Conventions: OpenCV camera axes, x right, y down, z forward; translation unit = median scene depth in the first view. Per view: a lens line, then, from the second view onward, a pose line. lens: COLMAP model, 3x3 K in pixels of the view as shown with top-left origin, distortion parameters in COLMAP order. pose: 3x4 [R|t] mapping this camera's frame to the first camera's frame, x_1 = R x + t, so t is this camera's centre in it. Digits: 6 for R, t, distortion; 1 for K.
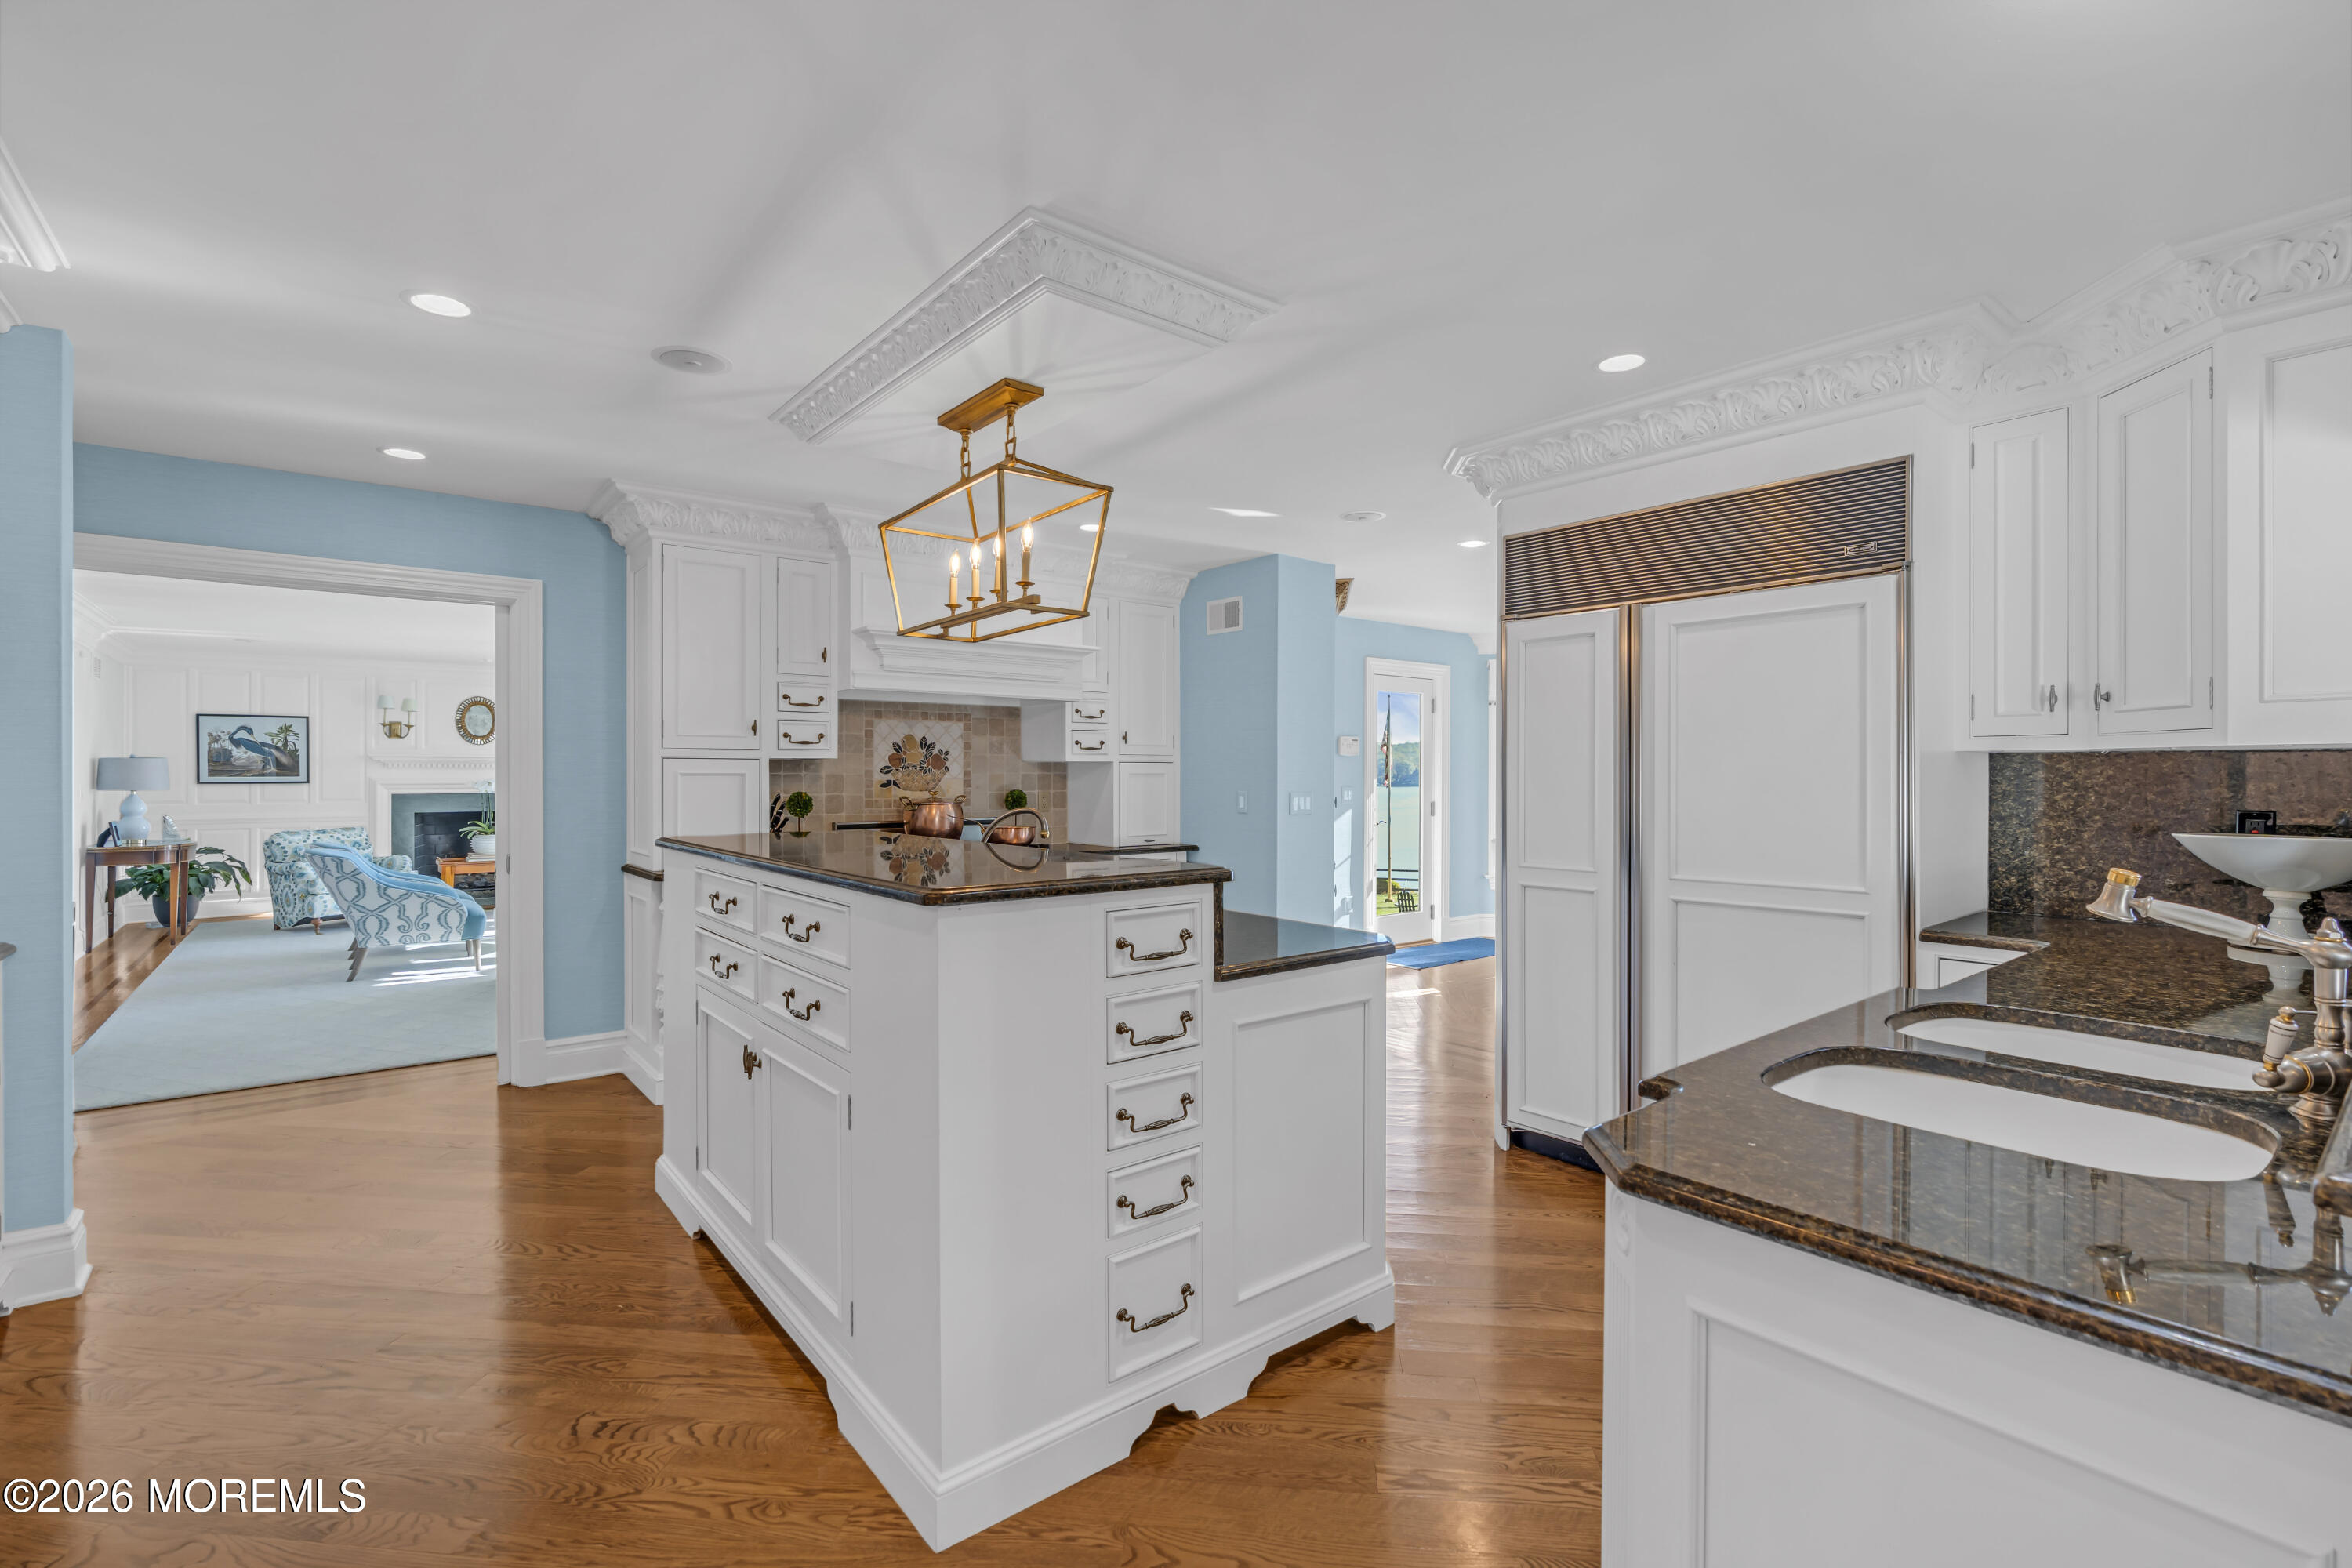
lens RADIAL K [[1064.3, 0, 1177.7], [0, 1064.3, 787.1], [0, 0, 1]] dist [-0.006998, 0.001659]
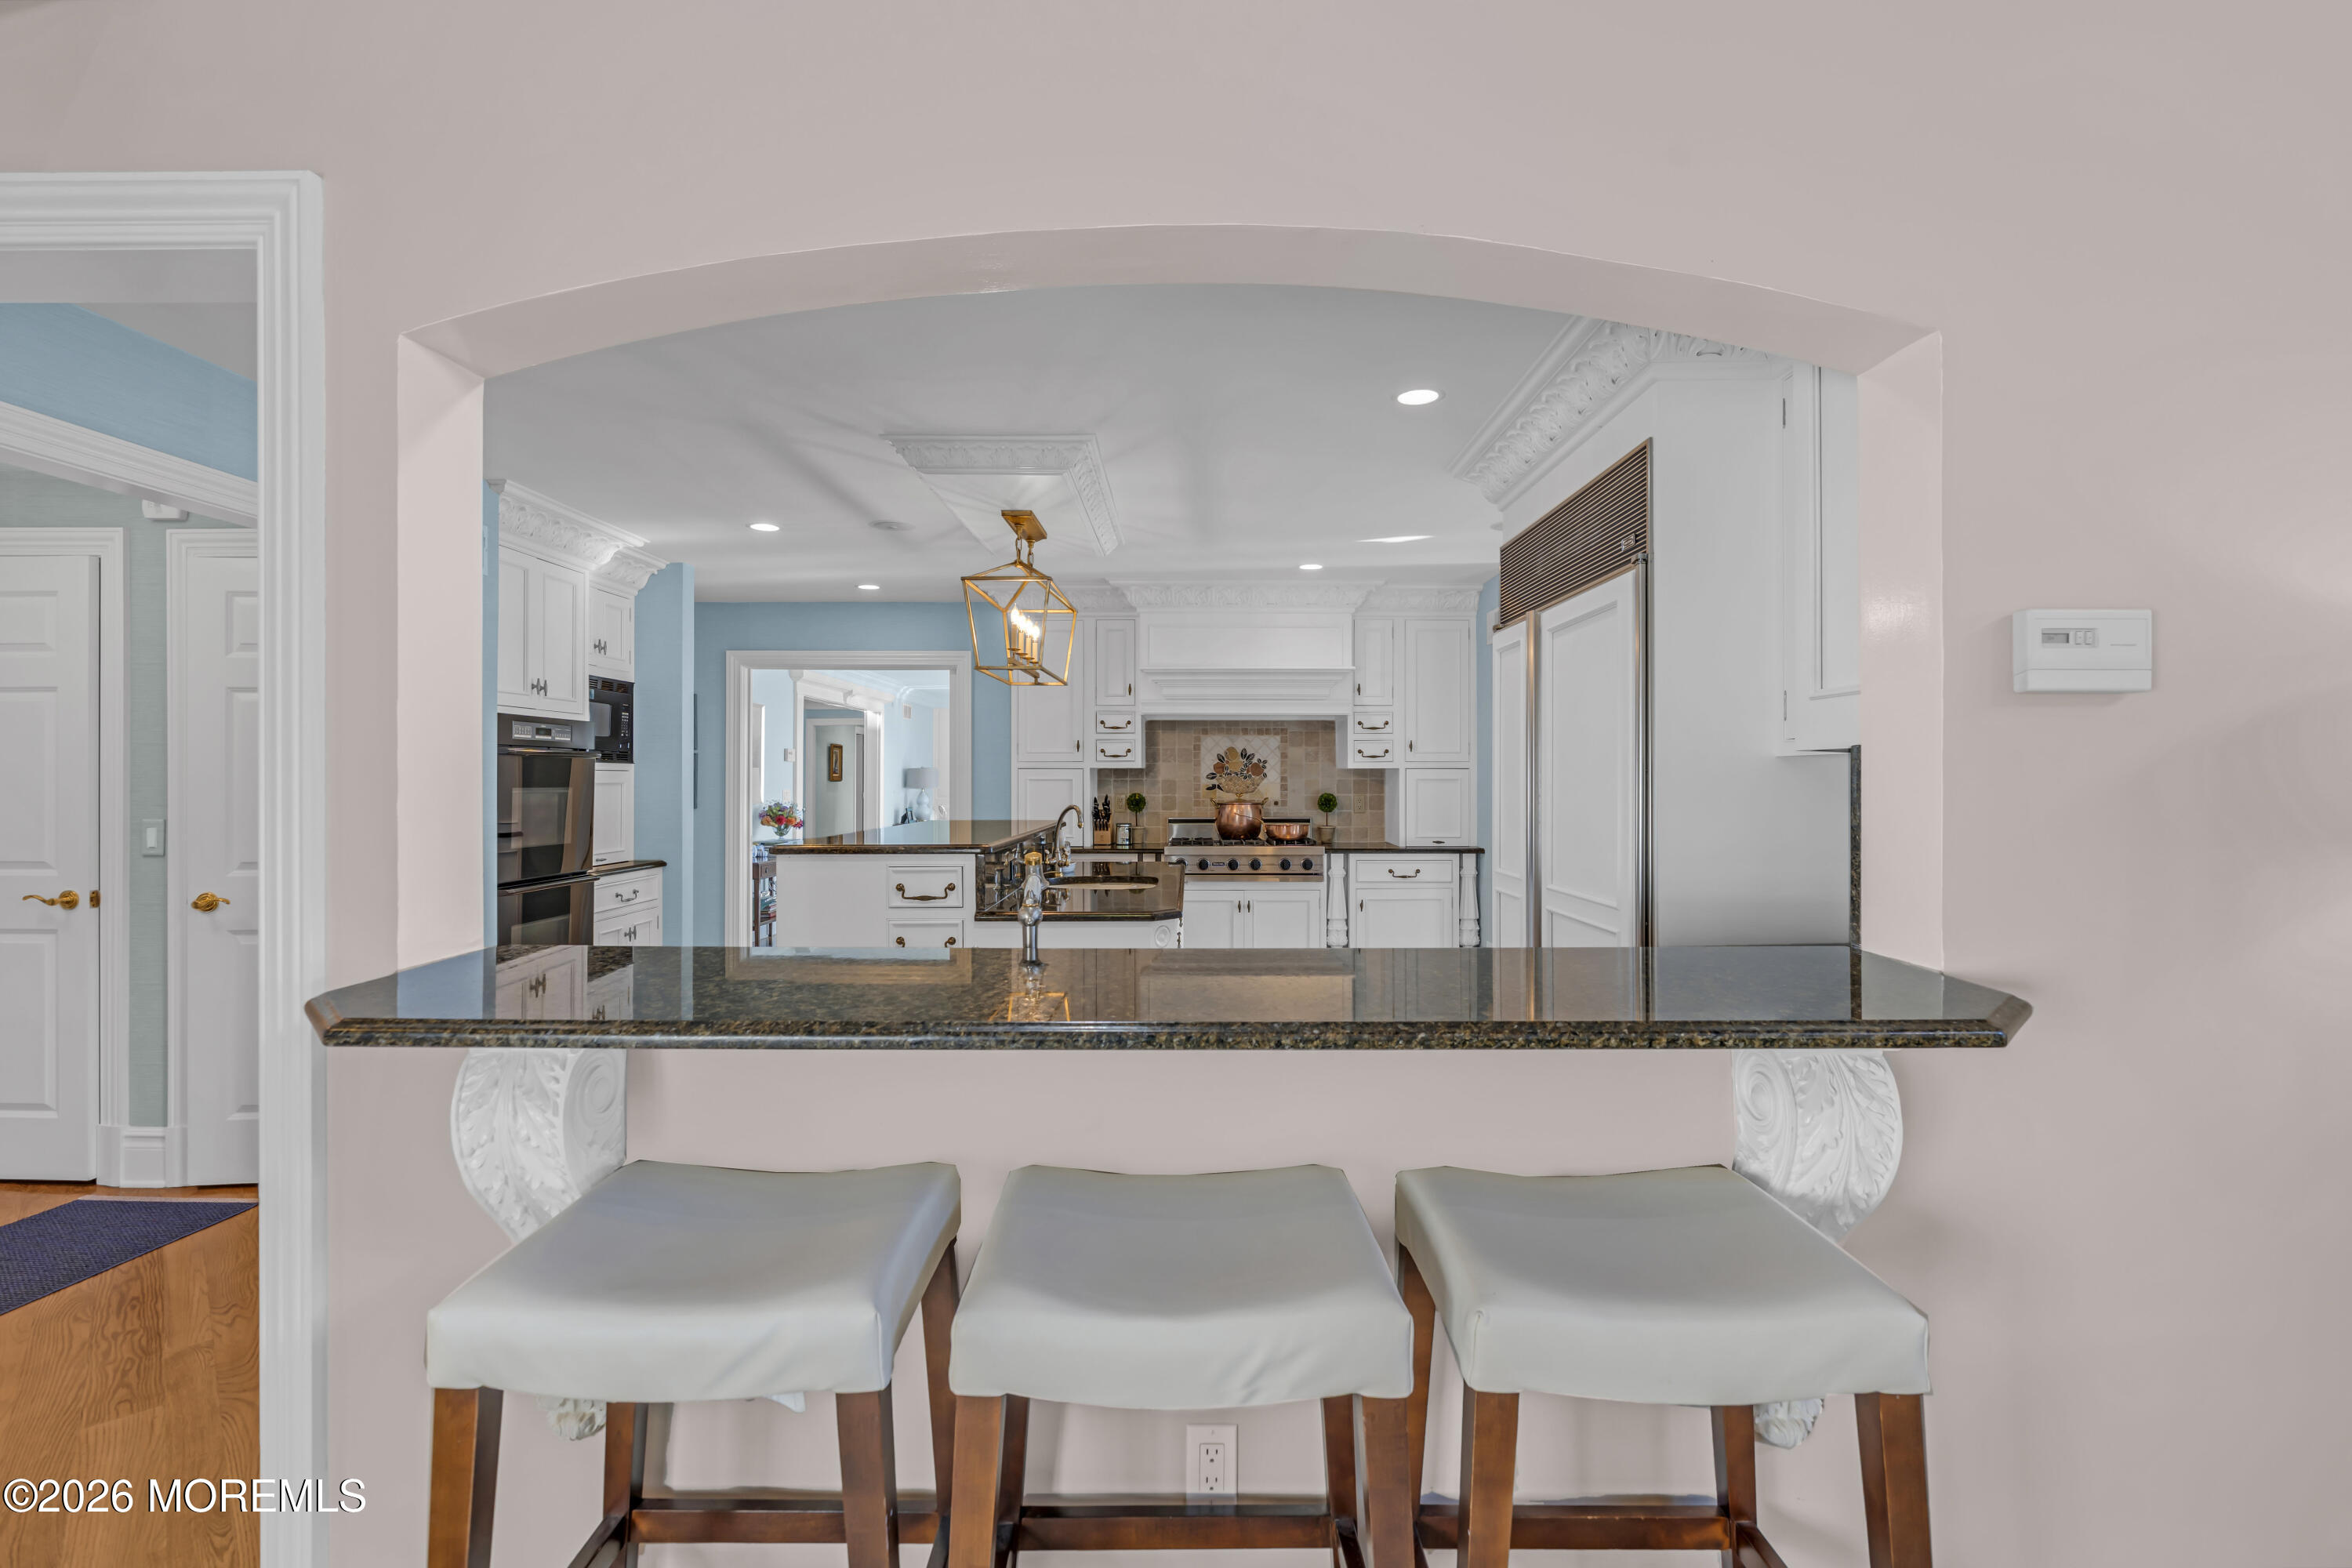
lens RADIAL K [[1064.3, 0, 1160.8], [0, 1064.3, 777.5], [0, 0, 1]] dist [-0.006998, 0.001659]
pose [[0.773533, 0.000198, -0.633756, 0.466284], [-0.007916, 0.999925, -0.009349, -0.002506], [0.633707, 0.012248, 0.773476, 0.002777]]
